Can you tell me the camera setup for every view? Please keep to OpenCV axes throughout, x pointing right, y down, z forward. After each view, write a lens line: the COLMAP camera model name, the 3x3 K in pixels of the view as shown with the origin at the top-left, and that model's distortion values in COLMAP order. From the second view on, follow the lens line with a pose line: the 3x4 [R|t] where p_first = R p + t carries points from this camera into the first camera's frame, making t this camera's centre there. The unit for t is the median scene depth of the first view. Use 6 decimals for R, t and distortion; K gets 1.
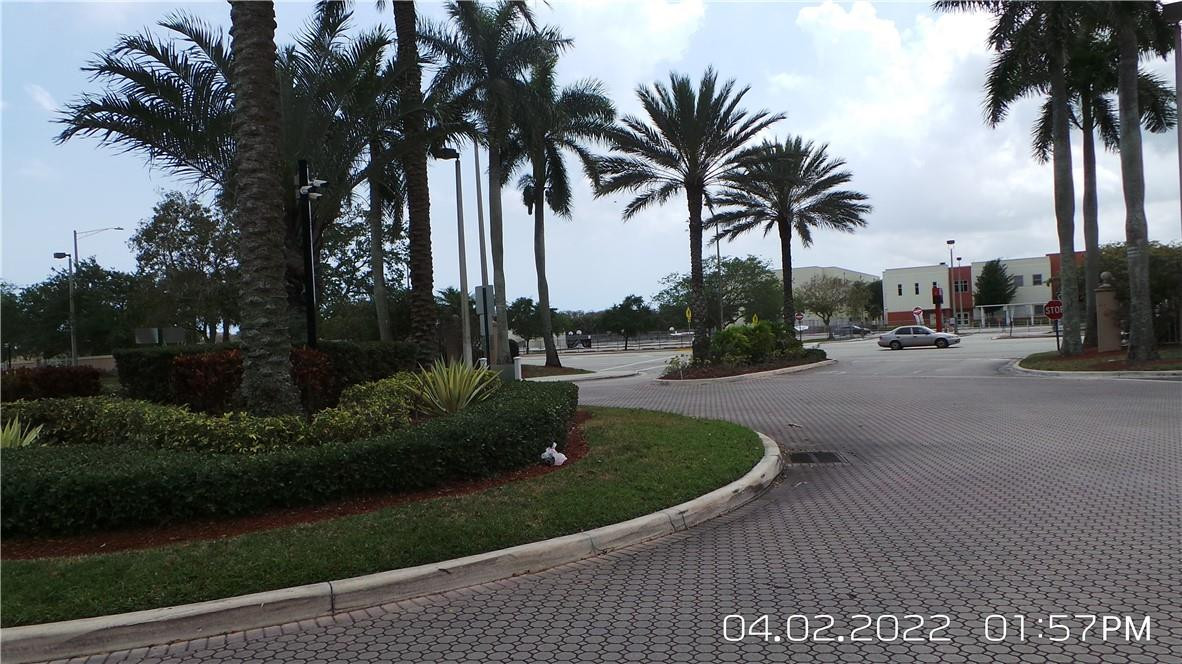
lens RADIAL K [[827.8, 0, 591.0], [0, 827.8, 332.0], [0, 0, 1]] dist [0.018578, -0.000063]
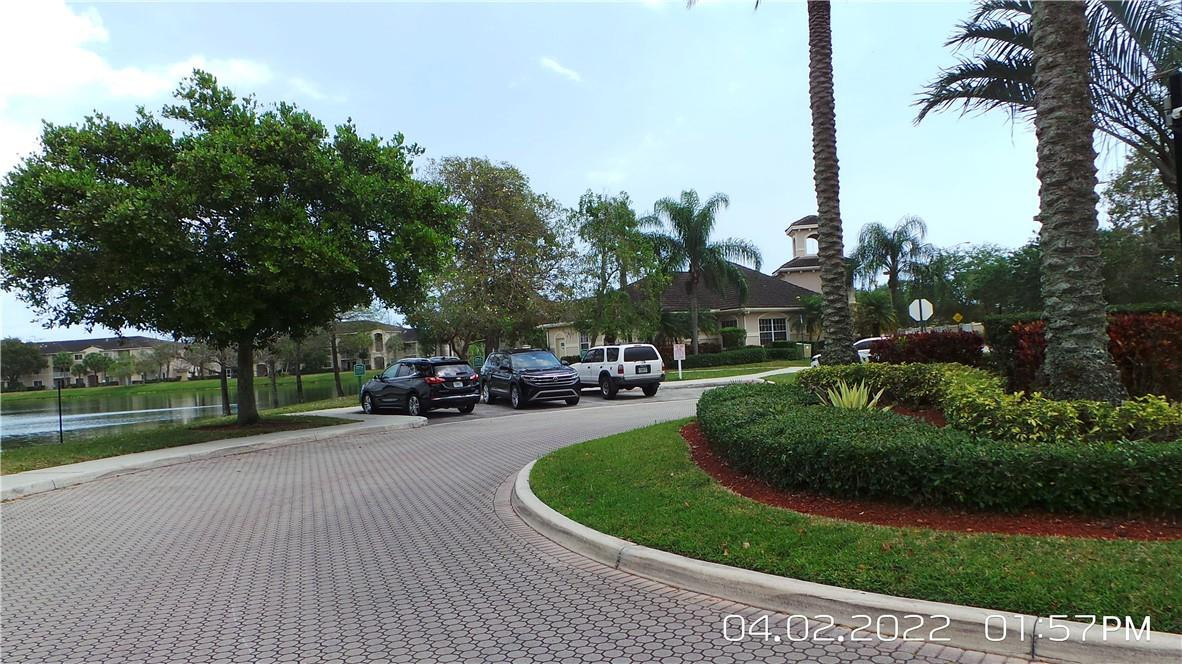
lens RADIAL K [[827.8, 0, 591.0], [0, 827.8, 332.0], [0, 0, 1]] dist [0.018578, -0.000063]
pose [[0.473590, 0.008152, -0.880708, 0.134823], [0.036602, 0.998911, 0.028928, -0.009787], [0.879985, -0.045935, 0.472776, 0.182844]]
